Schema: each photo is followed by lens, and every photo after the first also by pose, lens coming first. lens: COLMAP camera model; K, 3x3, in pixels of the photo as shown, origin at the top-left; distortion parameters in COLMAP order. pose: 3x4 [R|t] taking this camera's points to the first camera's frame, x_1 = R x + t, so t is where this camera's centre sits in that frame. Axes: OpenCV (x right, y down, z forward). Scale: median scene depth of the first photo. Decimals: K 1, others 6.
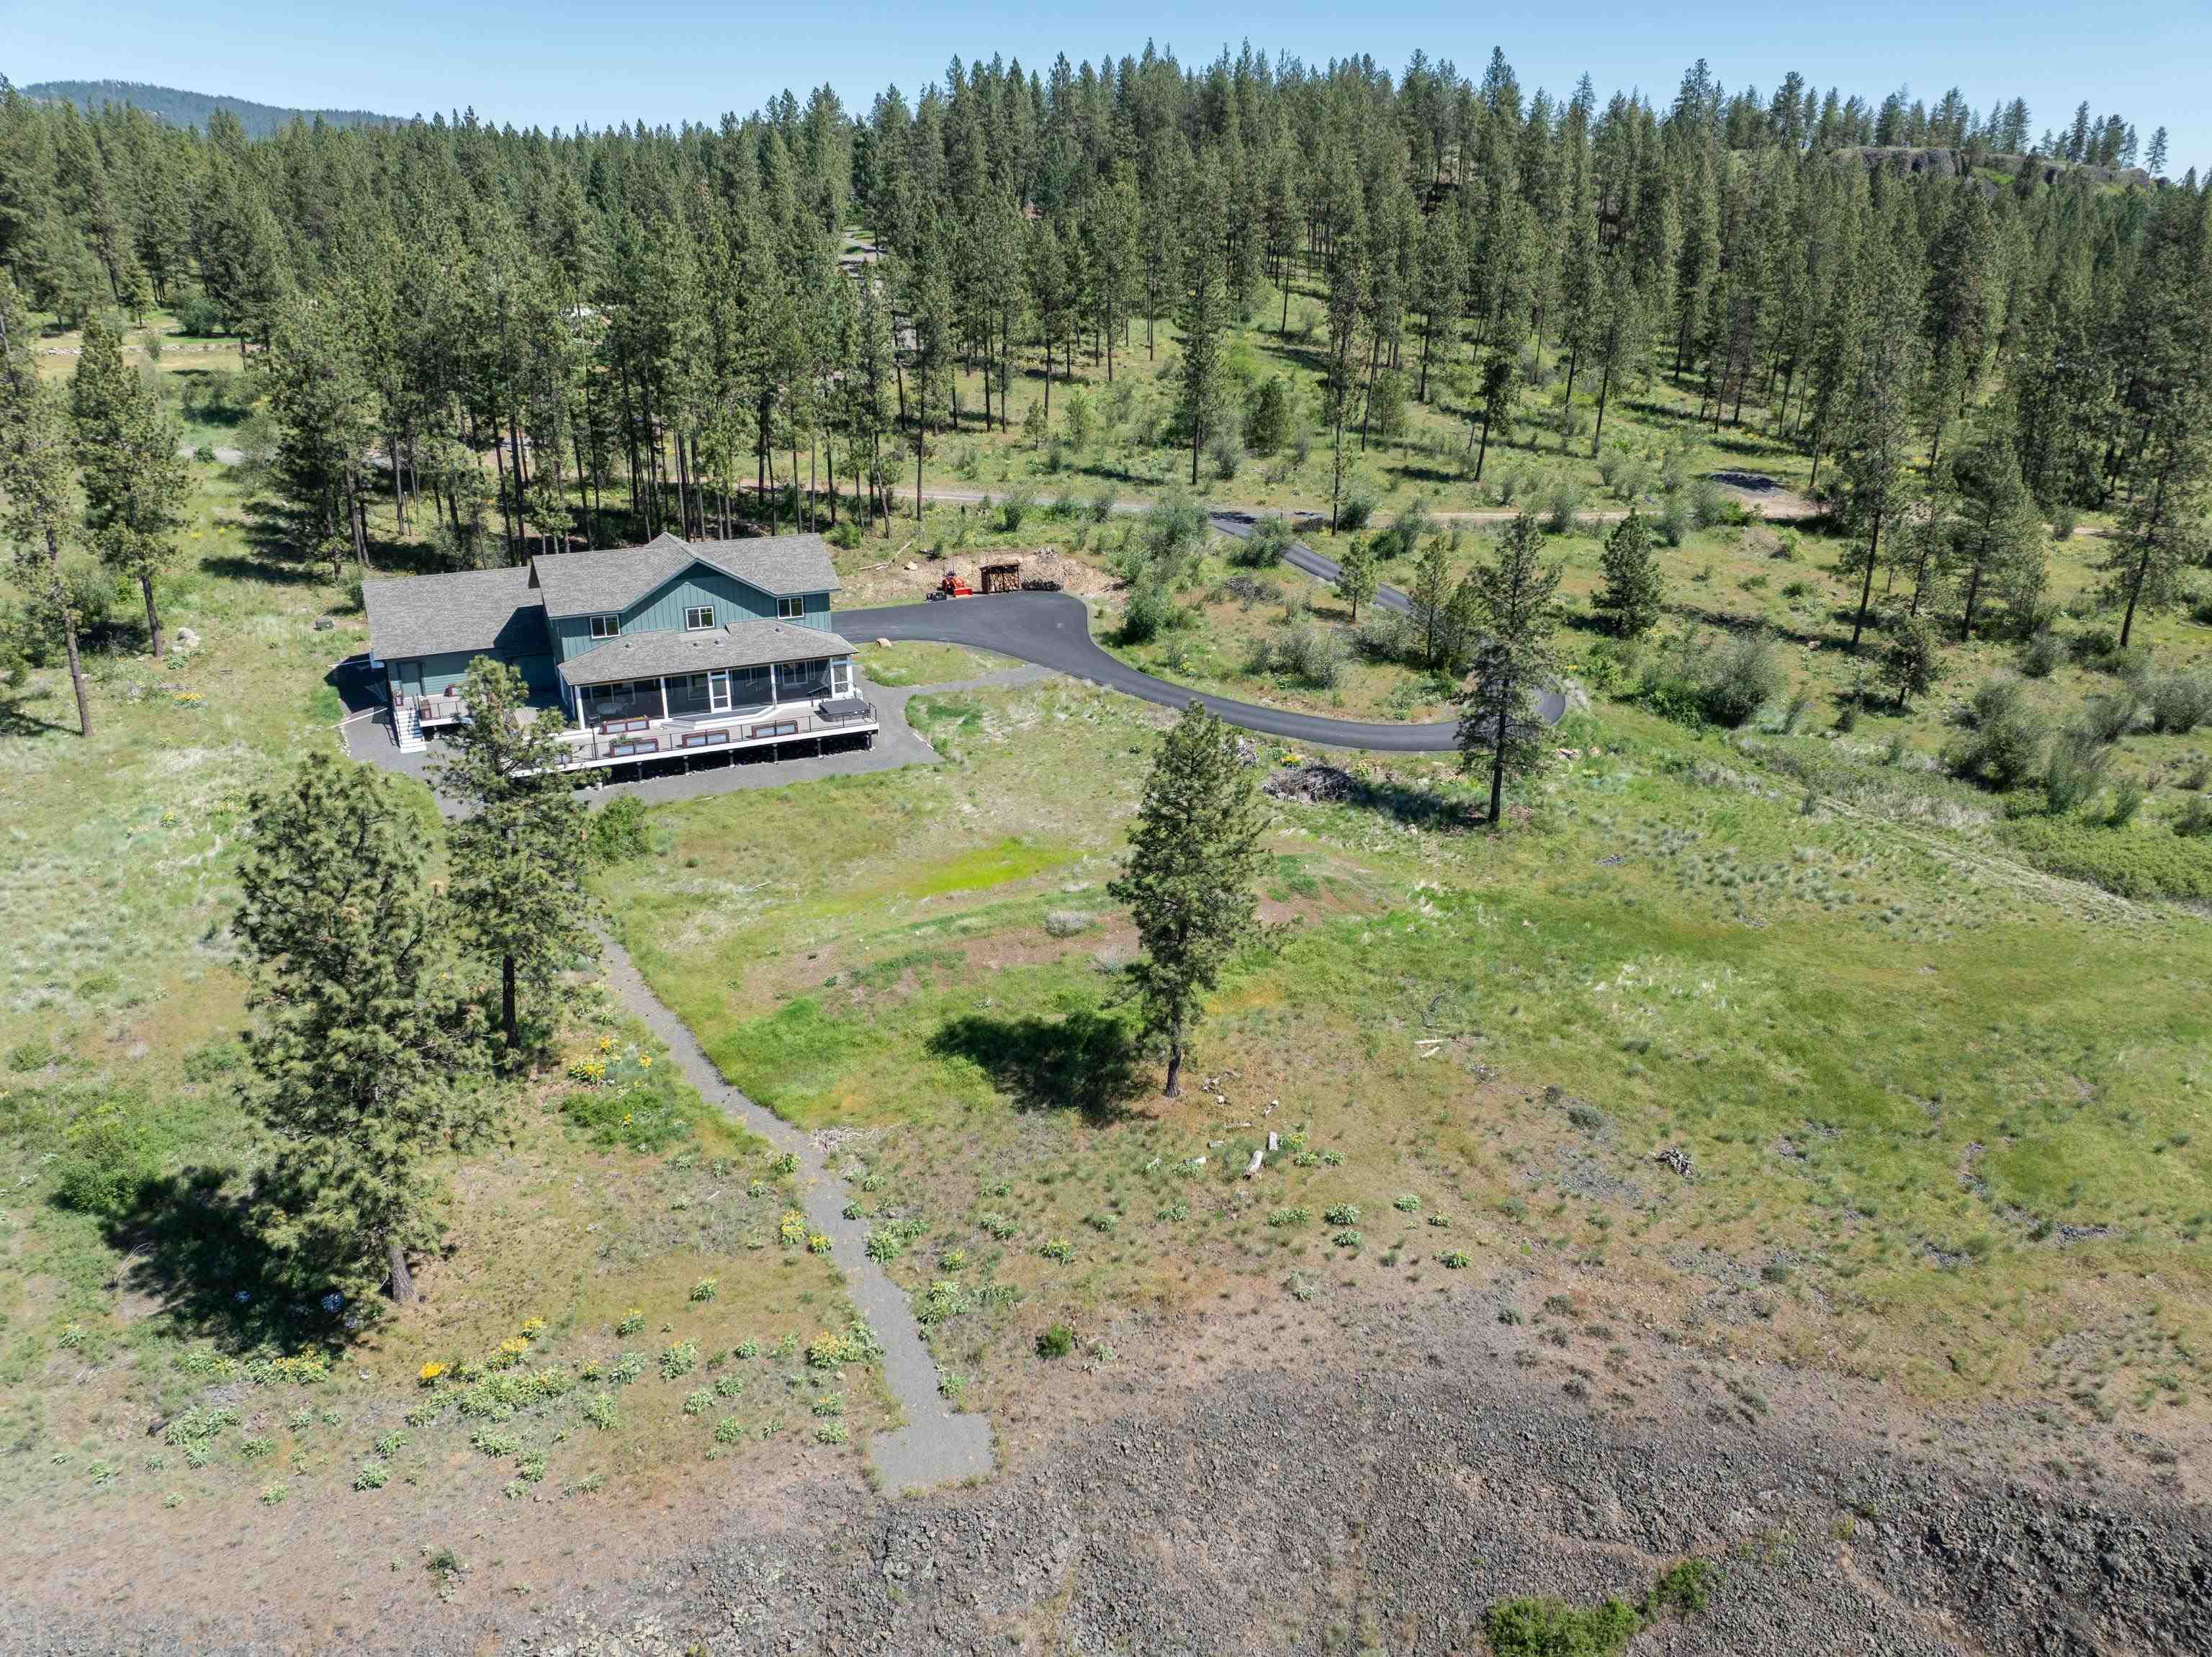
lens RADIAL K [[1523.4, 0, 1115.4], [0, 1523.4, 826.6], [0, 0, 1]] dist [-0.045793, 0.011283]
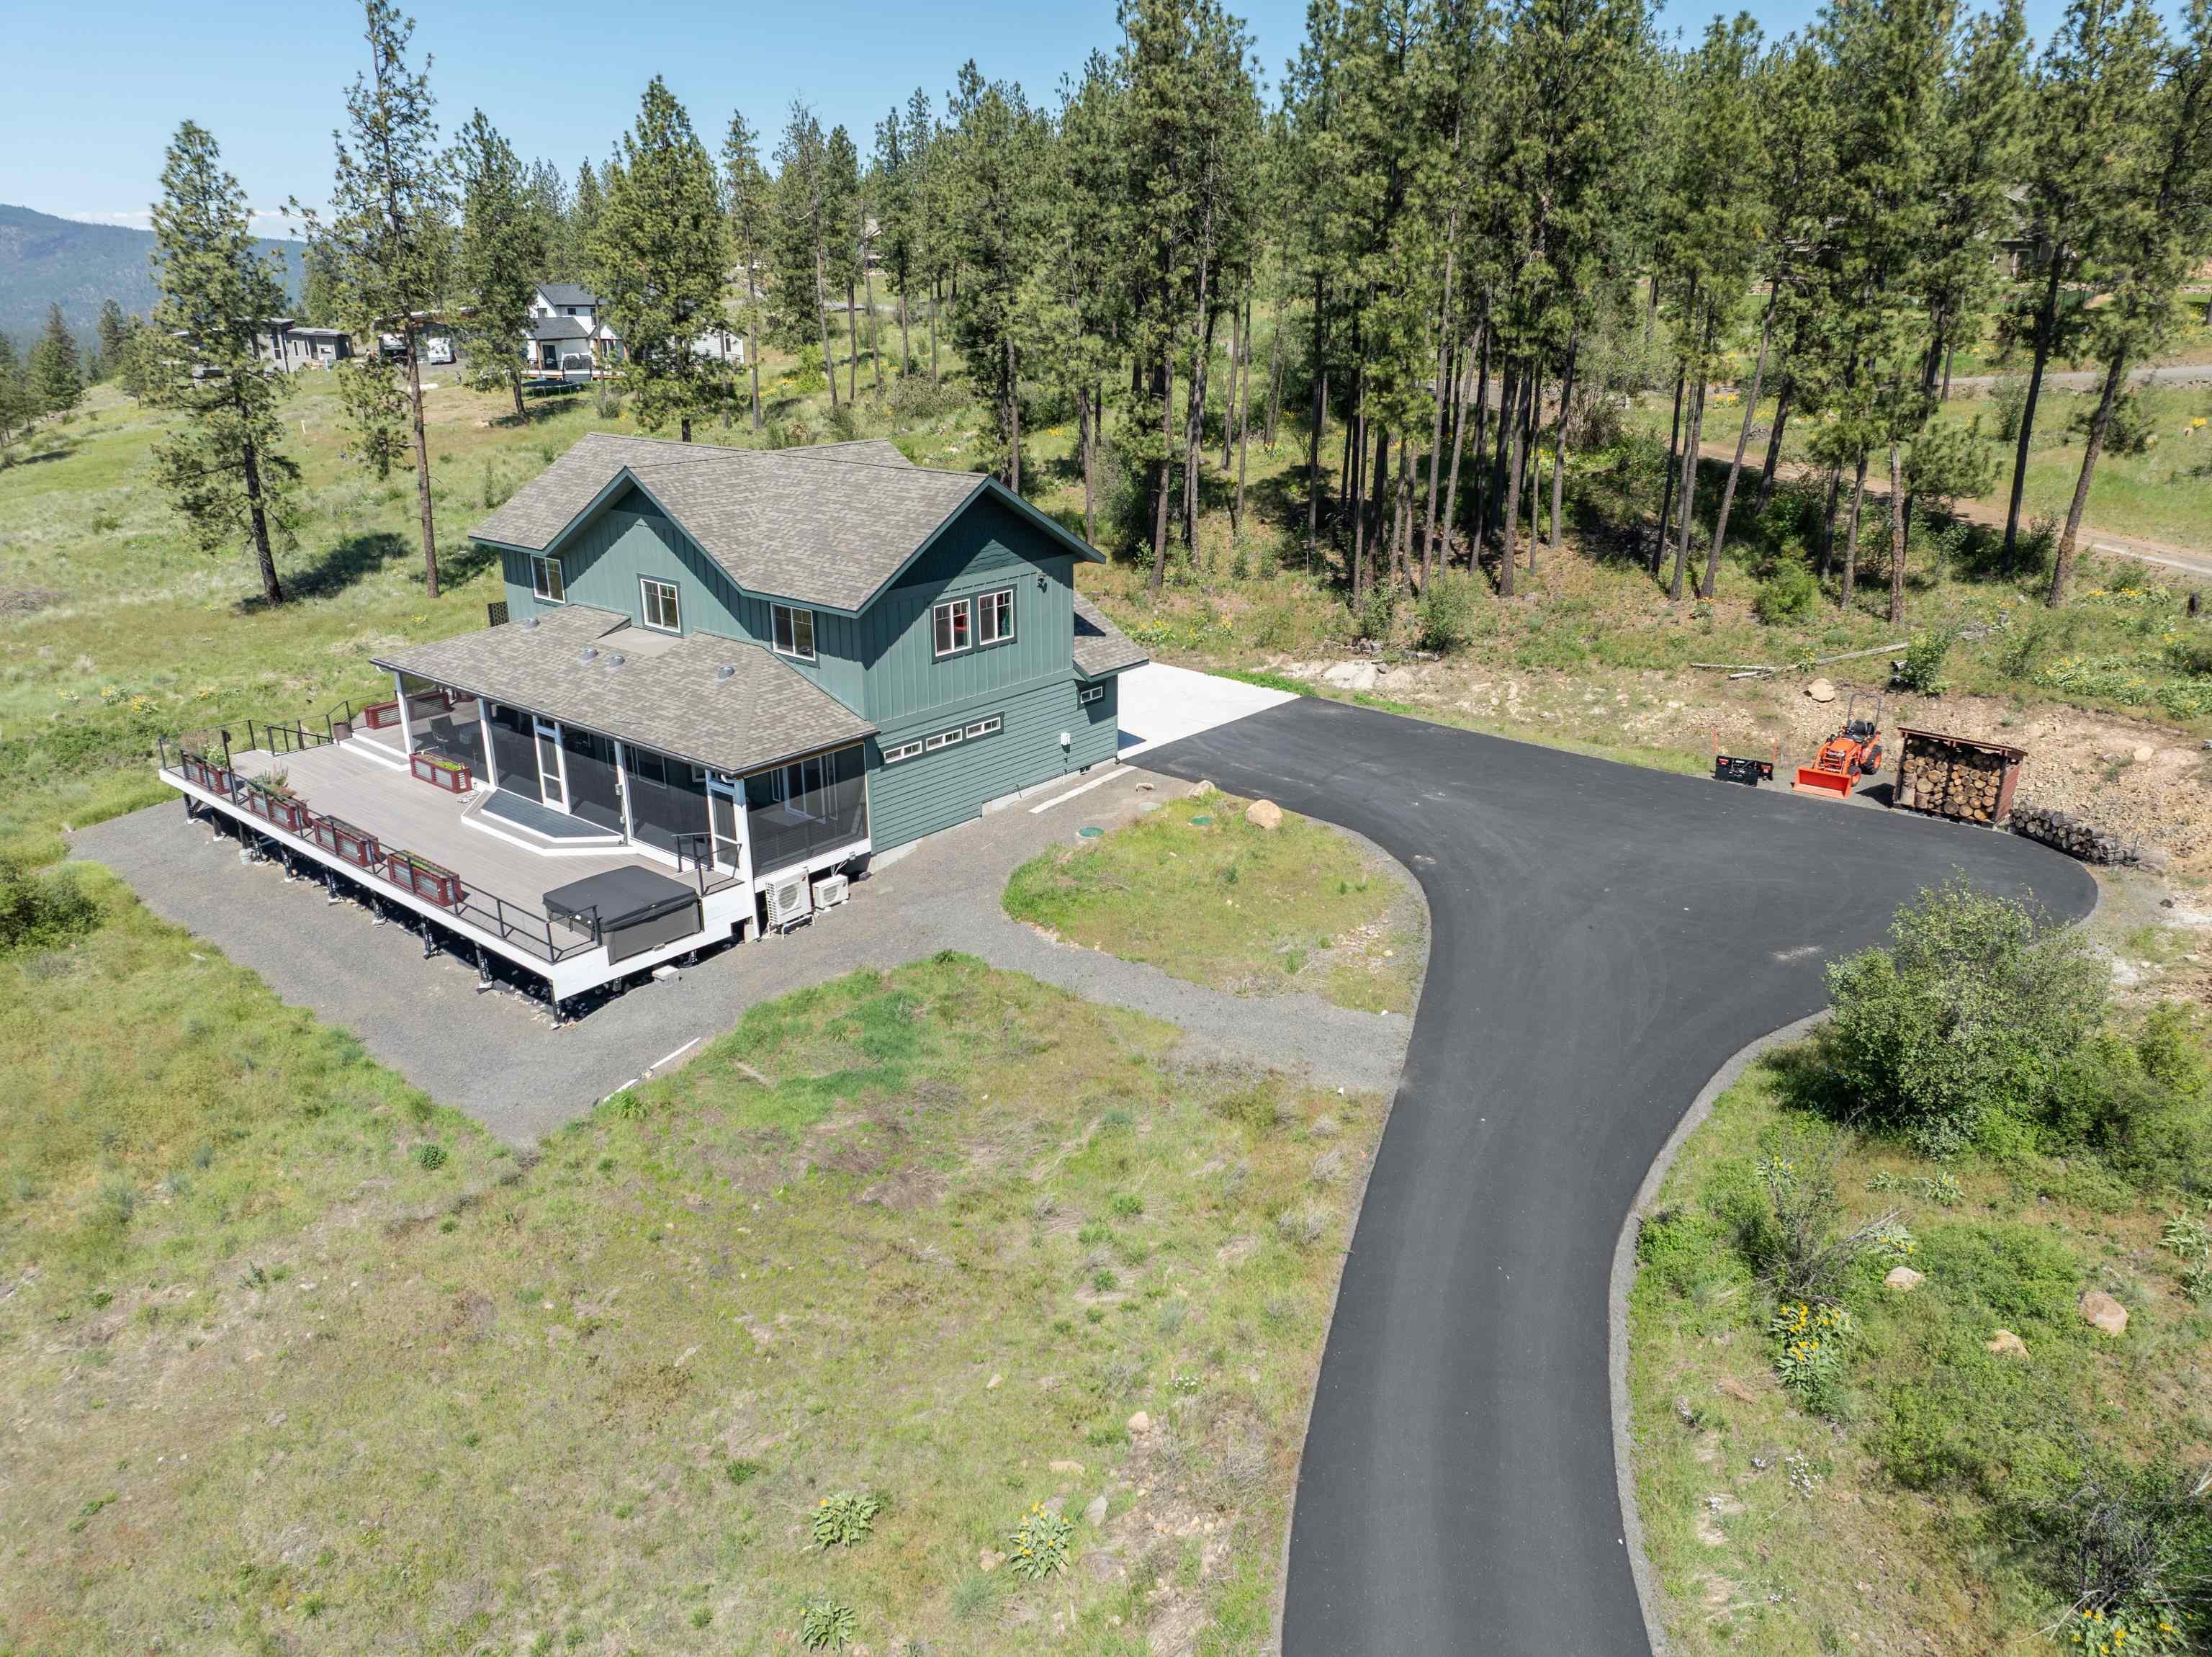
lens RADIAL K [[1523.4, 0, 1104.3], [0, 1523.4, 816.1], [0, 0, 1]] dist [-0.045793, 0.011283]
pose [[0.414171, 0.299771, -0.859418, 0.185170], [-0.334221, 0.928338, 0.162742, -0.197725], [0.846616, 0.219832, 0.484680, 0.915653]]
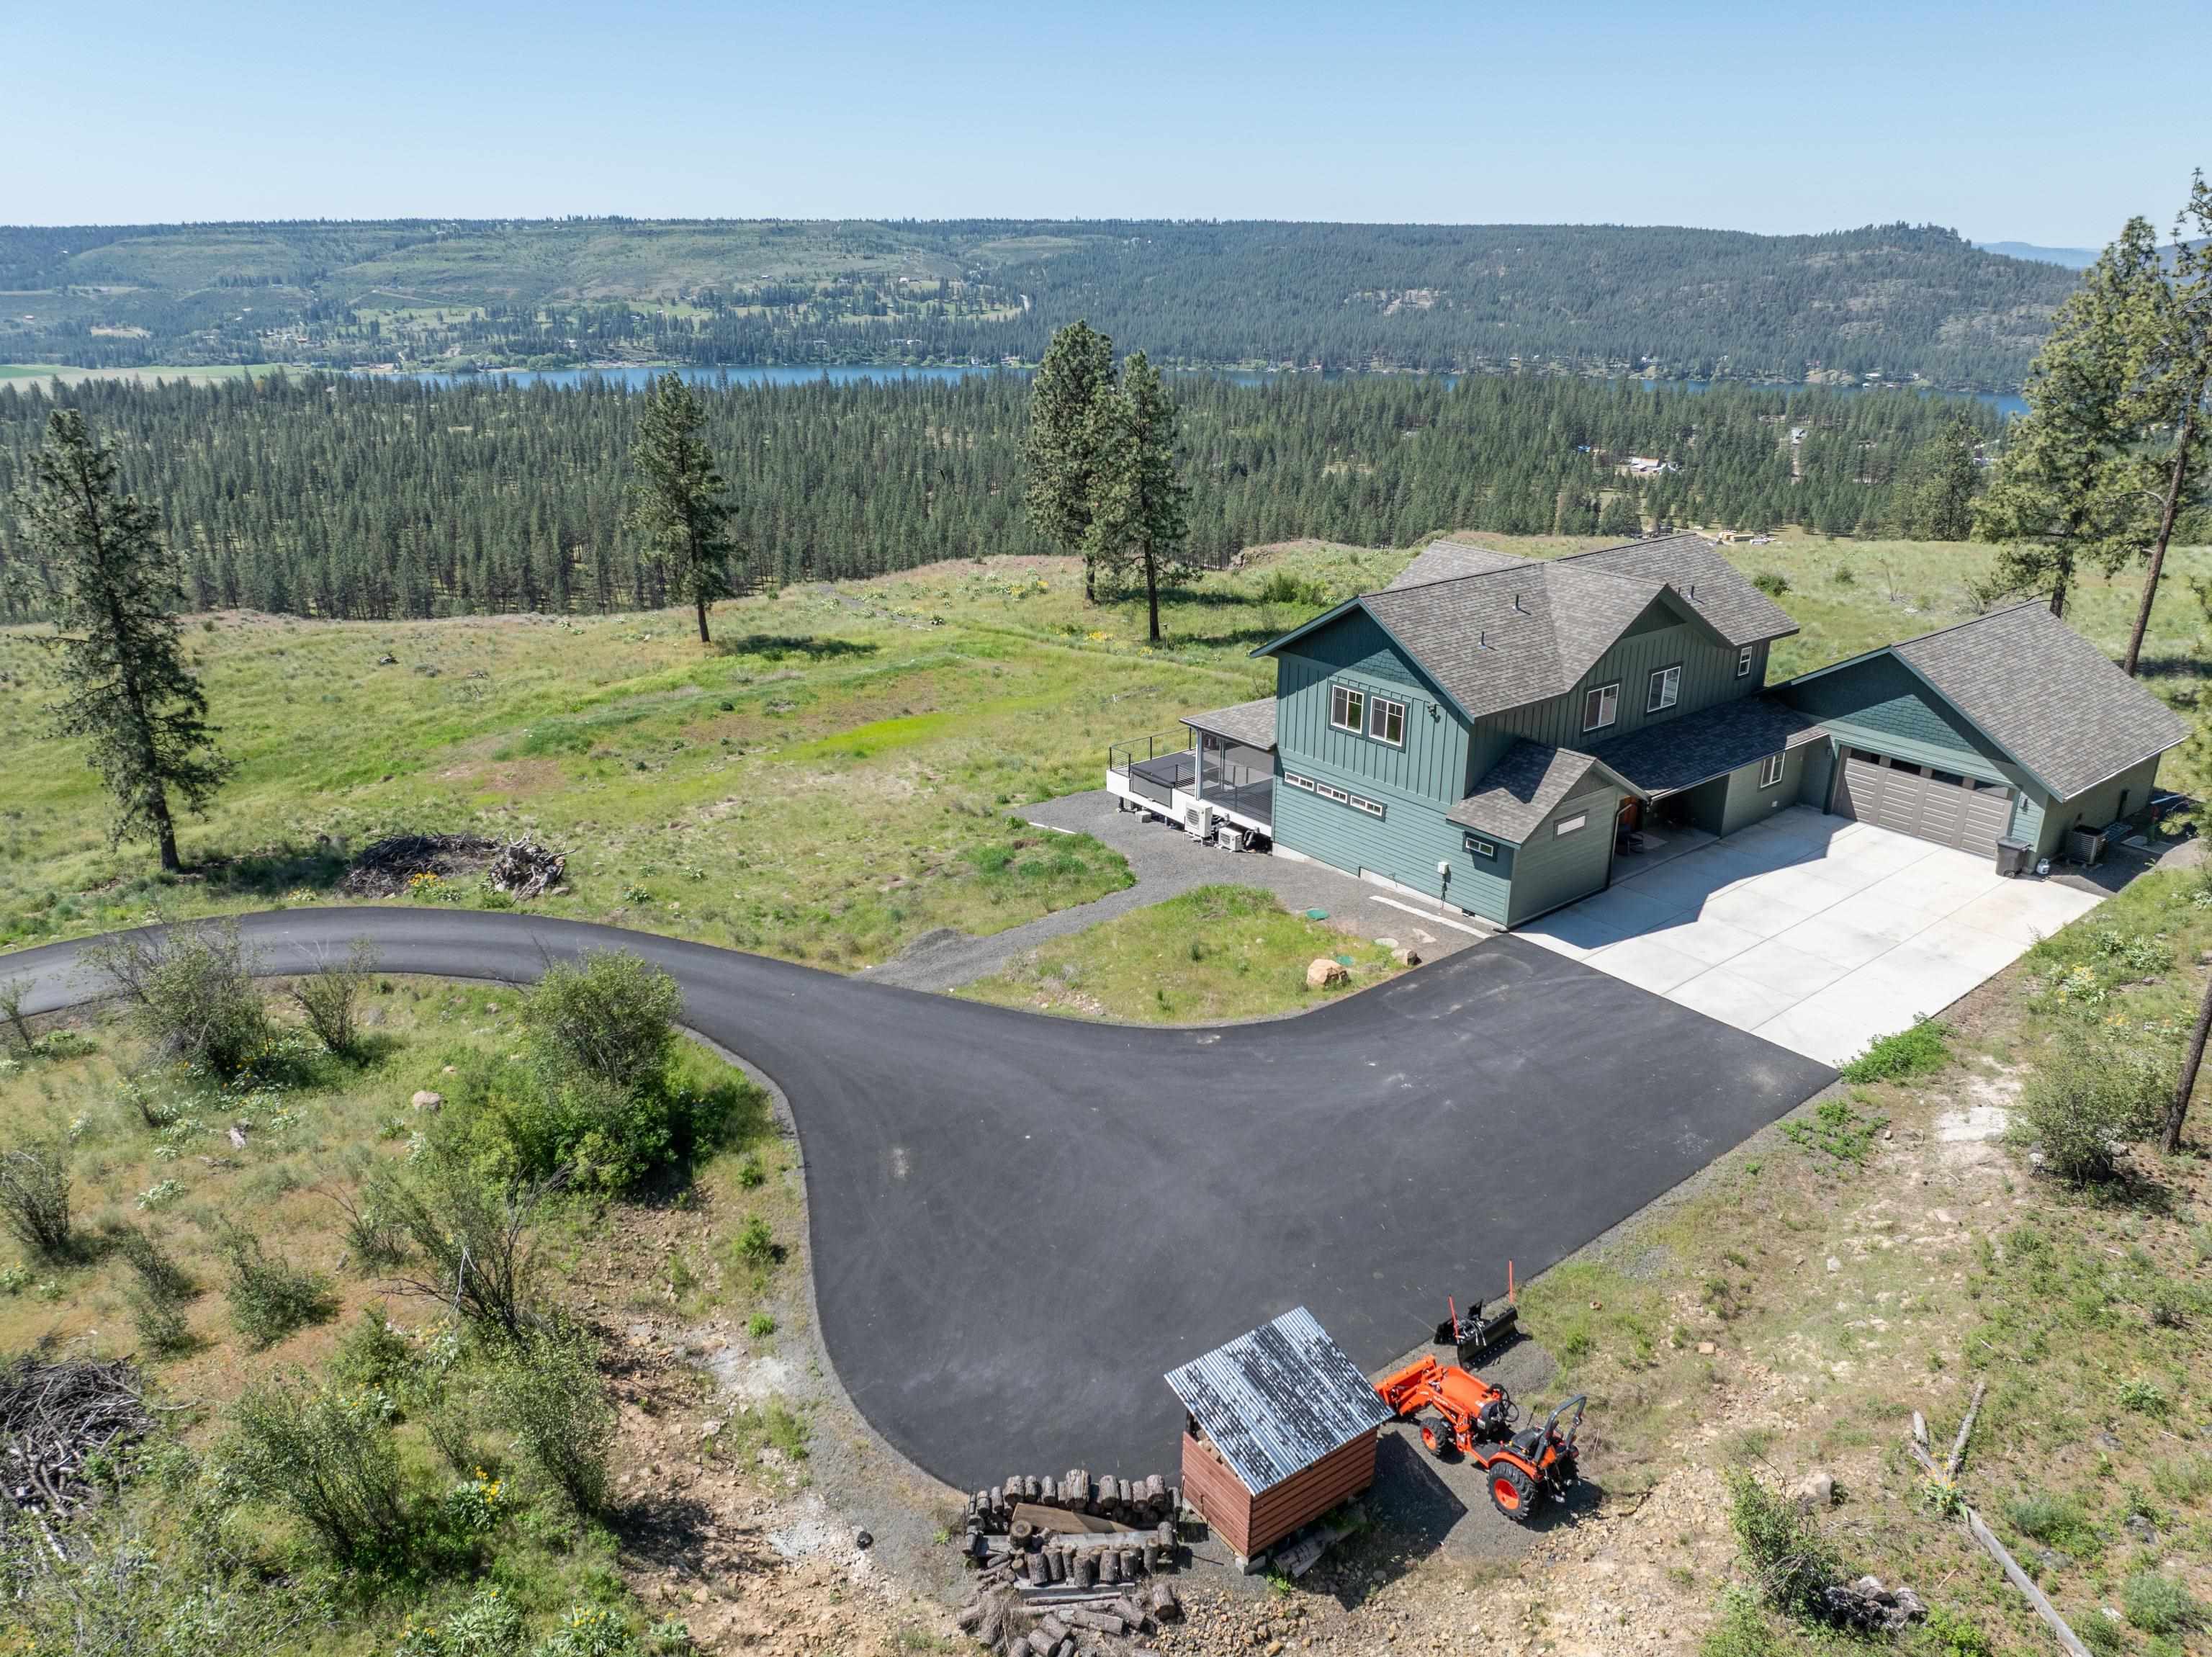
lens RADIAL K [[1523.4, 0, 1104.3], [0, 1523.4, 826.8], [0, 0, 1]] dist [-0.045793, 0.011283]
pose [[-0.979527, 0.060034, -0.192154, -0.034627], [-0.082751, 0.750060, 0.656172, -0.471459], [0.183520, 0.658639, -0.729736, 1.474003]]
